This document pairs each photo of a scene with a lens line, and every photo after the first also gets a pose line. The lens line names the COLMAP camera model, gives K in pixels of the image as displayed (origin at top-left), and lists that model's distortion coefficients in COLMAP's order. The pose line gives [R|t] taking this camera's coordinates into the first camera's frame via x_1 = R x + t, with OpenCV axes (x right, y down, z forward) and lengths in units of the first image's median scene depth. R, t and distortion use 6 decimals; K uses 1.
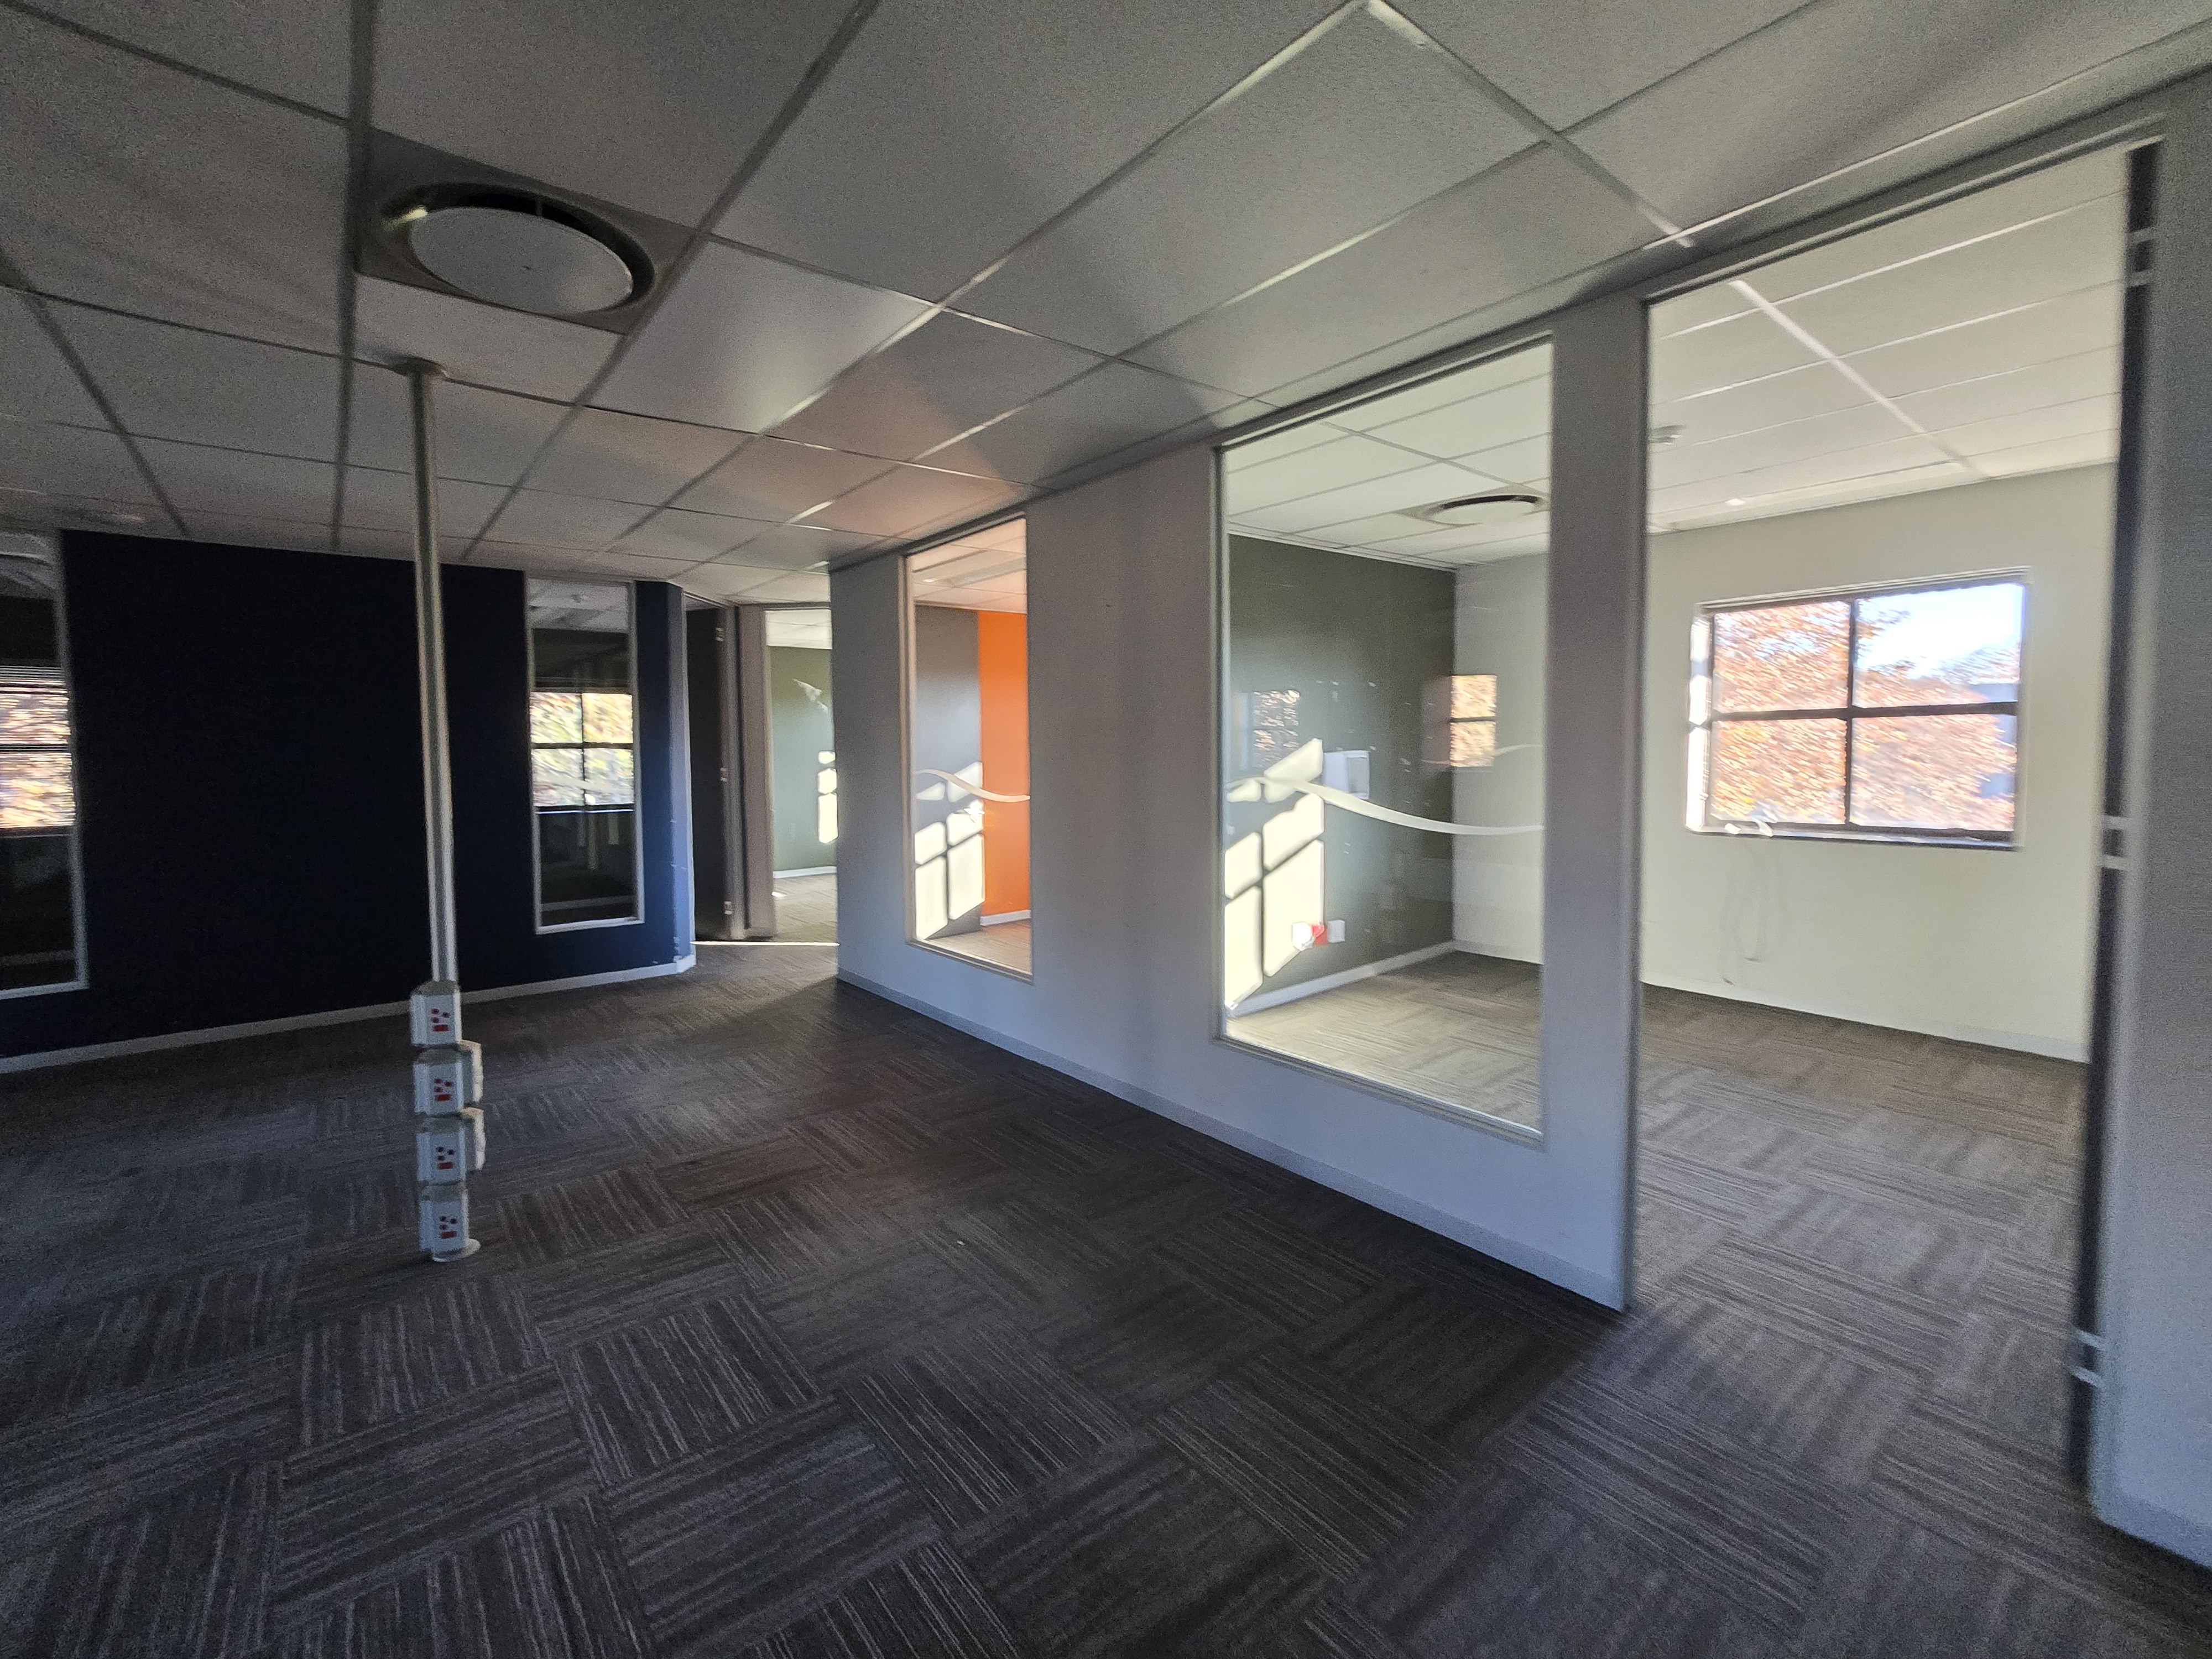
lens RADIAL K [[888.0, 0, 1016.0], [0, 888.0, 786.4], [0, 0, 1]] dist [0.011761, 0.000204]
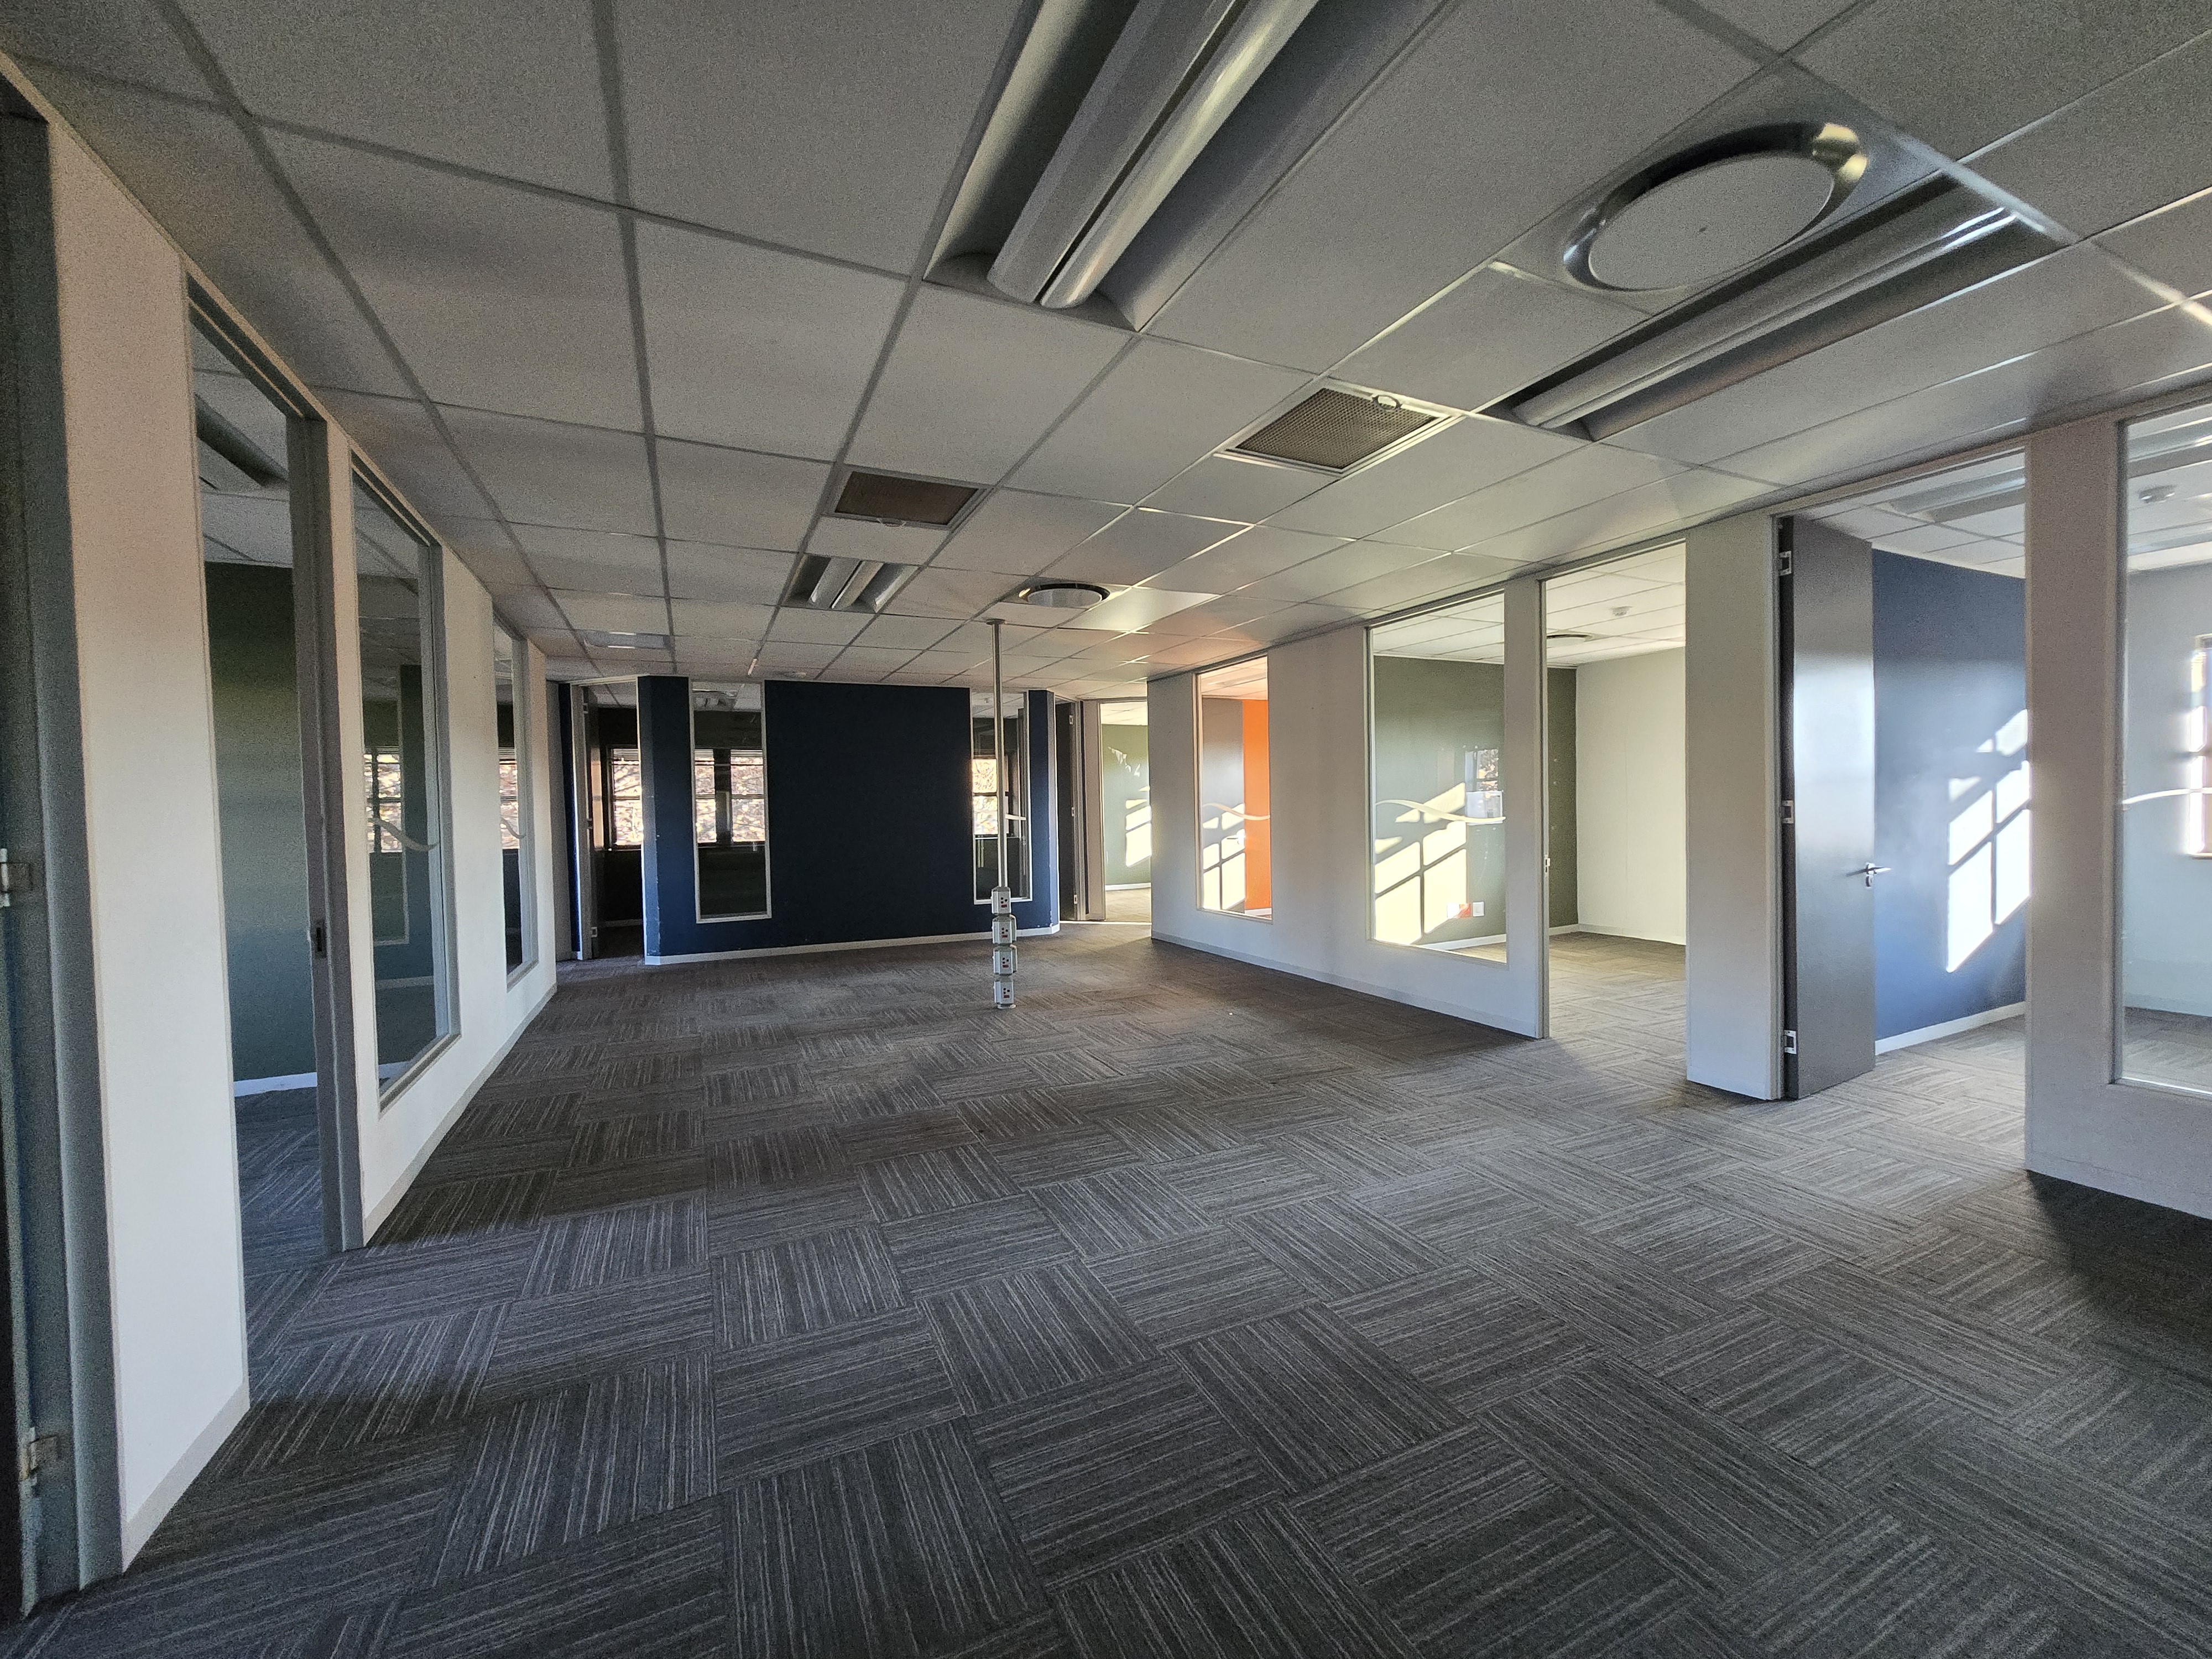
lens RADIAL K [[856.2, 0, 1133.6], [0, 856.2, 828.5], [0, 0, 1]] dist [0.000576, 0.000044]
pose [[0.985216, 0.001188, -0.171310, 0.032782], [-0.004462, 0.999815, -0.018727, 0.059427], [0.171256, 0.019215, 0.985039, -0.597774]]
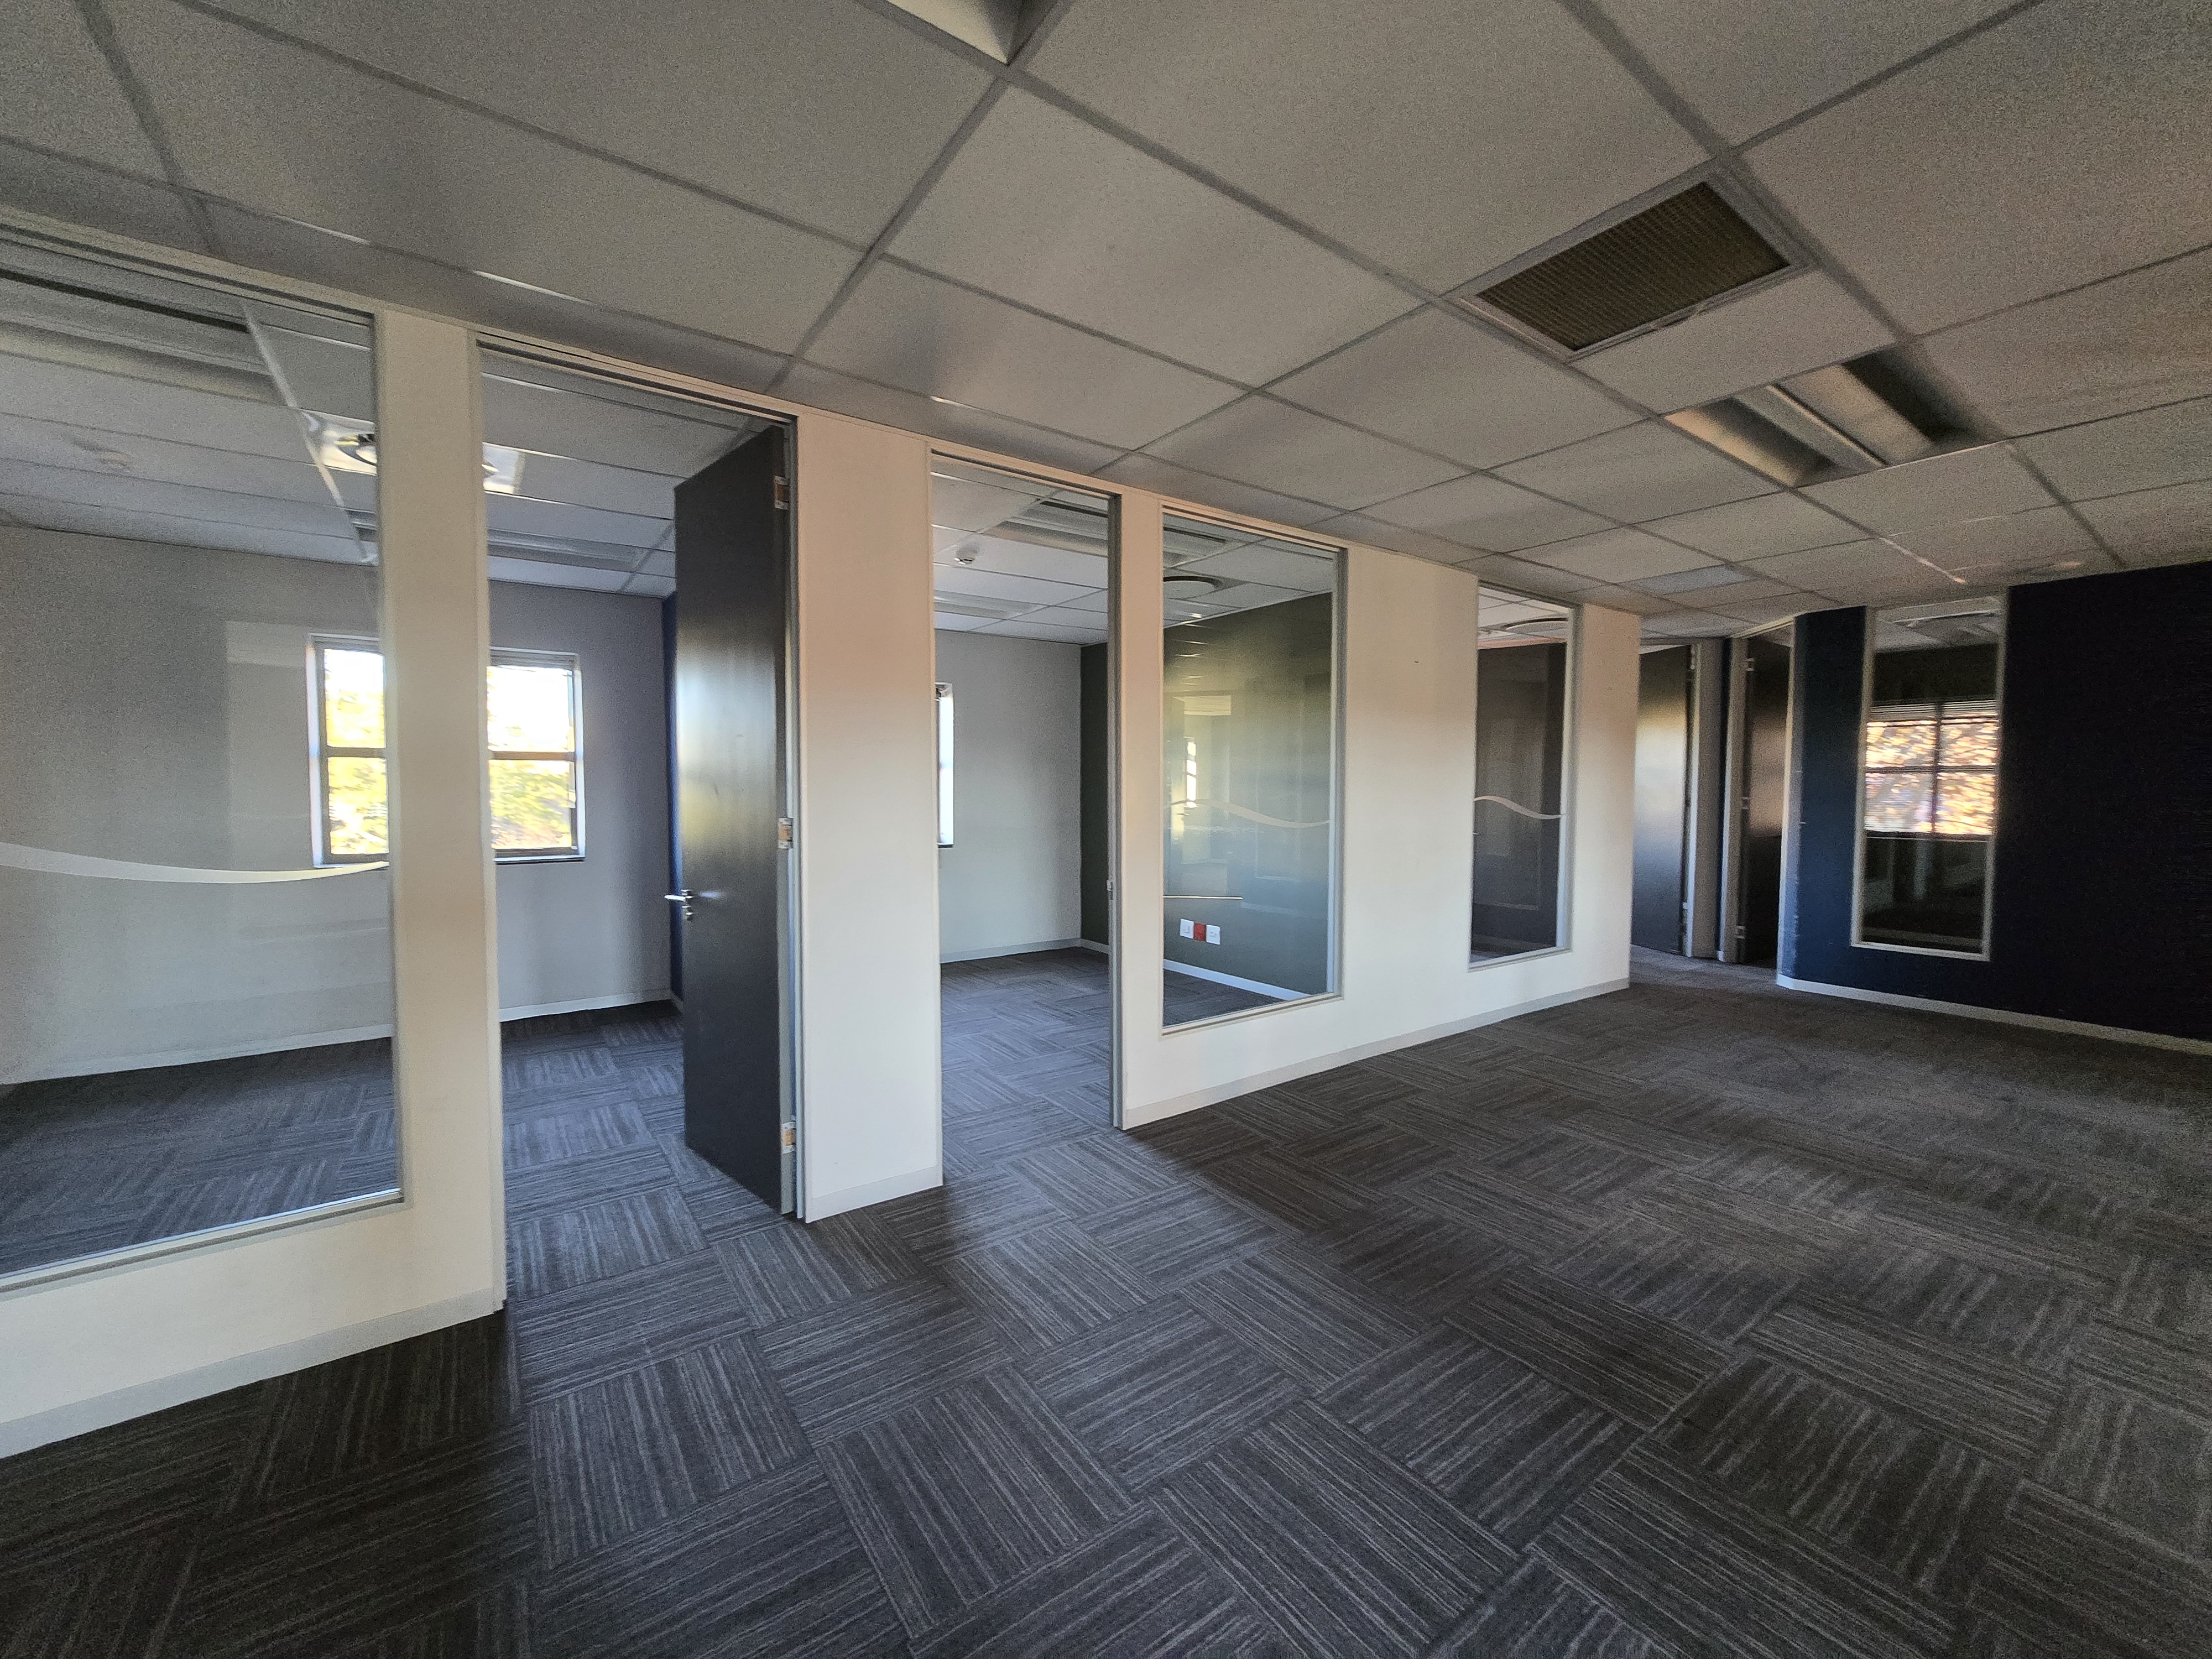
lens RADIAL K [[889.7, 0, 1102.6], [0, 889.7, 825.6], [0, 0, 1]] dist [-0.001436, -0.000608]
pose [[-0.026881, 0.062162, -0.997704, 0.172788], [-0.048976, 0.996784, 0.063425, 0.021474], [0.998438, 0.050568, -0.023750, -0.163986]]
